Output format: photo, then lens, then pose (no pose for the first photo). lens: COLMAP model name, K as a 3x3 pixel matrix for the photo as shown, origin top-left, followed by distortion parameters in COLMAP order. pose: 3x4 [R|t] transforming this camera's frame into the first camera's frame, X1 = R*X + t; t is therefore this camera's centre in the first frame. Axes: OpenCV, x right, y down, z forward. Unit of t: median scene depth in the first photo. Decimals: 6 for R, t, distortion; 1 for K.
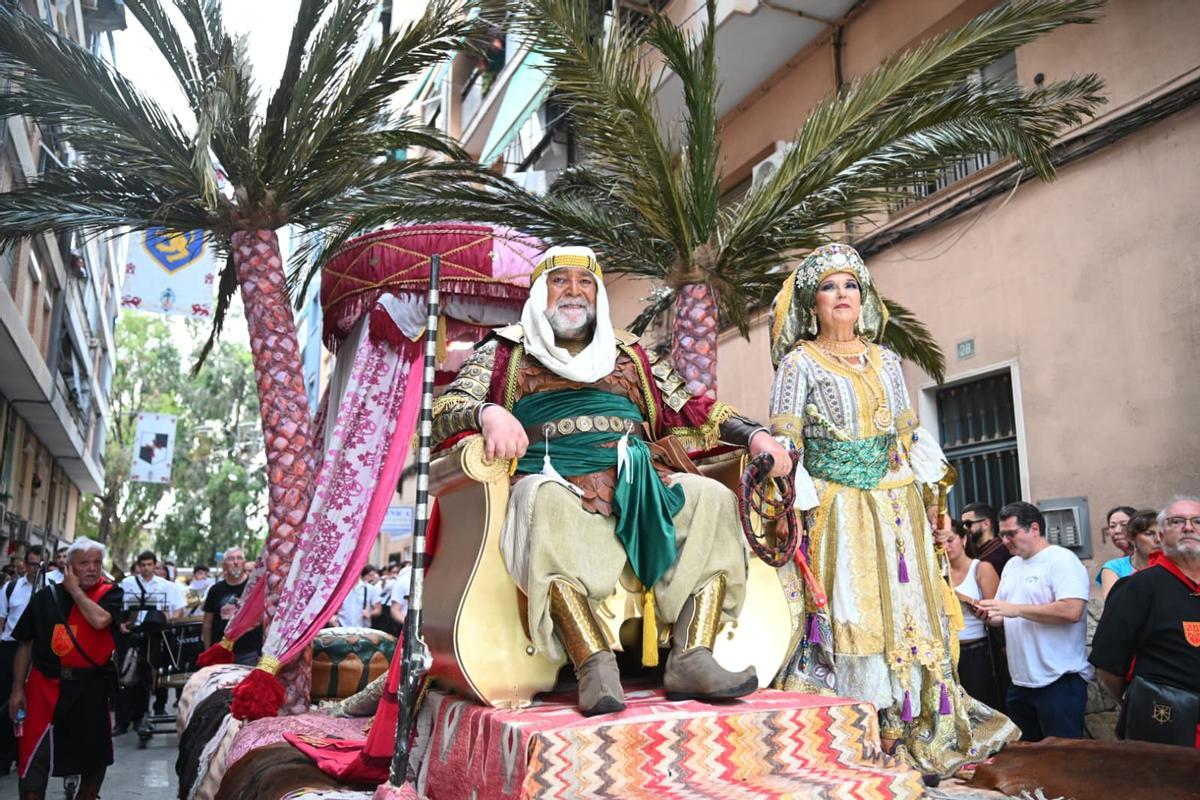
lens RADIAL K [[963.4, 0, 600.0], [0, 963.4, 400.0], [0, 0, 1]] dist [0.006518, -0.001753]
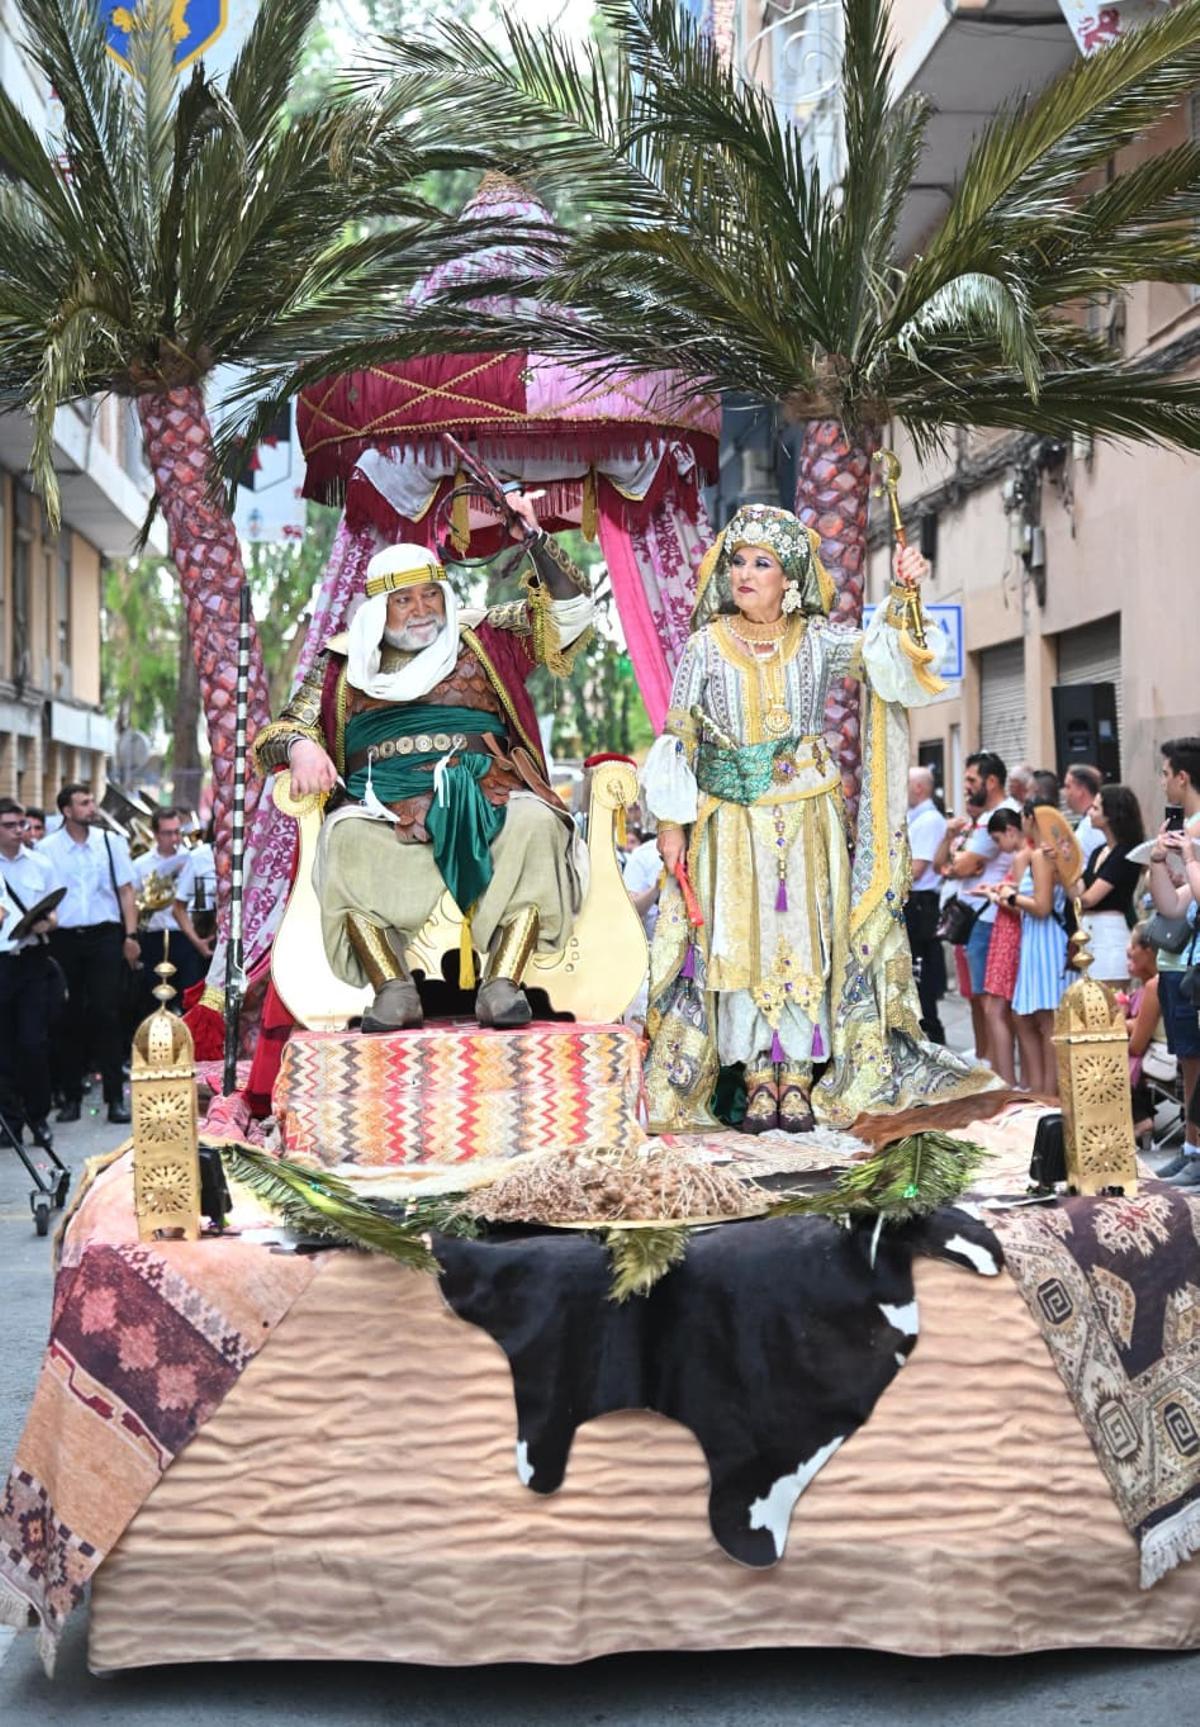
lens RADIAL K [[3955.2, 0, 754.2], [0, 3955.2, 863.2], [0, 0, 1]] dist [-0.088697, -0.413793]
pose [[0.941796, 0.006457, -0.336124, 1.037234], [0.064099, 0.978025, 0.198388, -0.395385], [0.330019, -0.208386, 0.920686, -1.603156]]
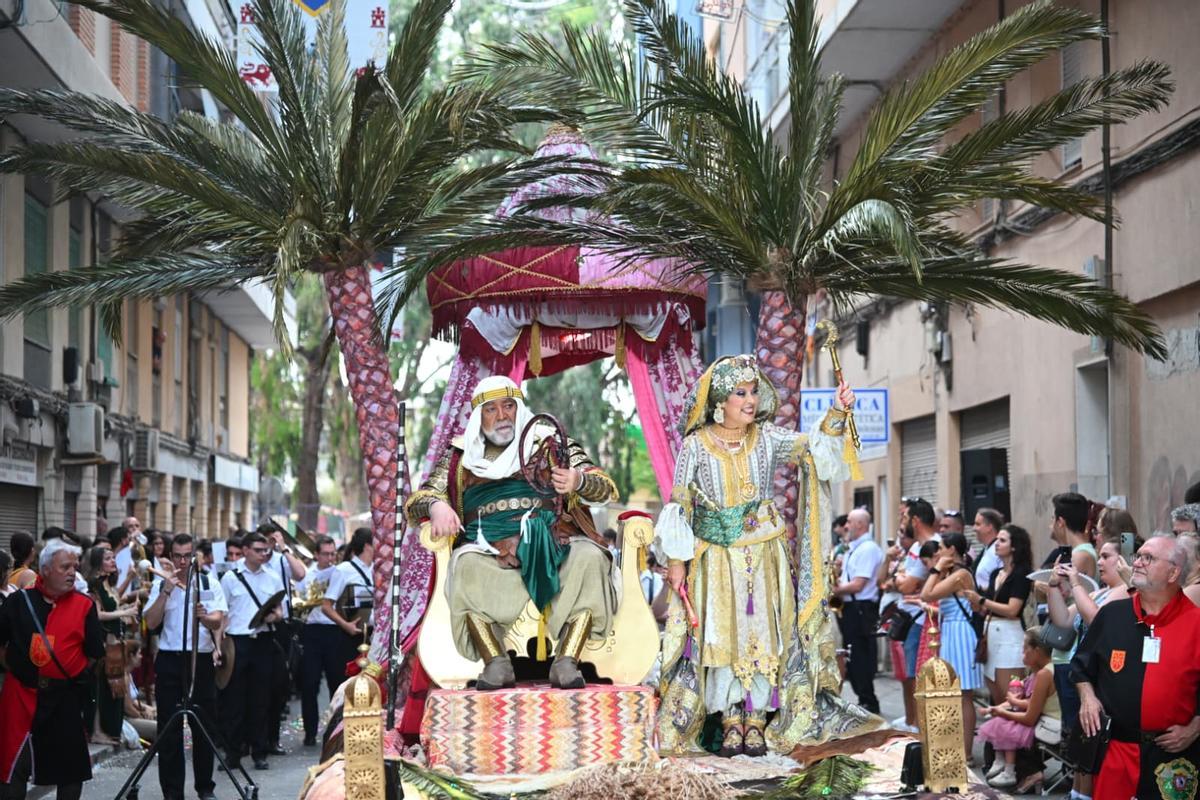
lens RADIAL K [[3031.6, 0, 600.0], [0, 3031.6, 400.0], [0, 0, 1]] dist [-0.055786, -0.133847]
pose [[0.927044, -0.010036, -0.374818, 1.197347], [0.067110, 0.987941, 0.139530, -0.500398], [0.368898, -0.154504, 0.916538, -2.048183]]
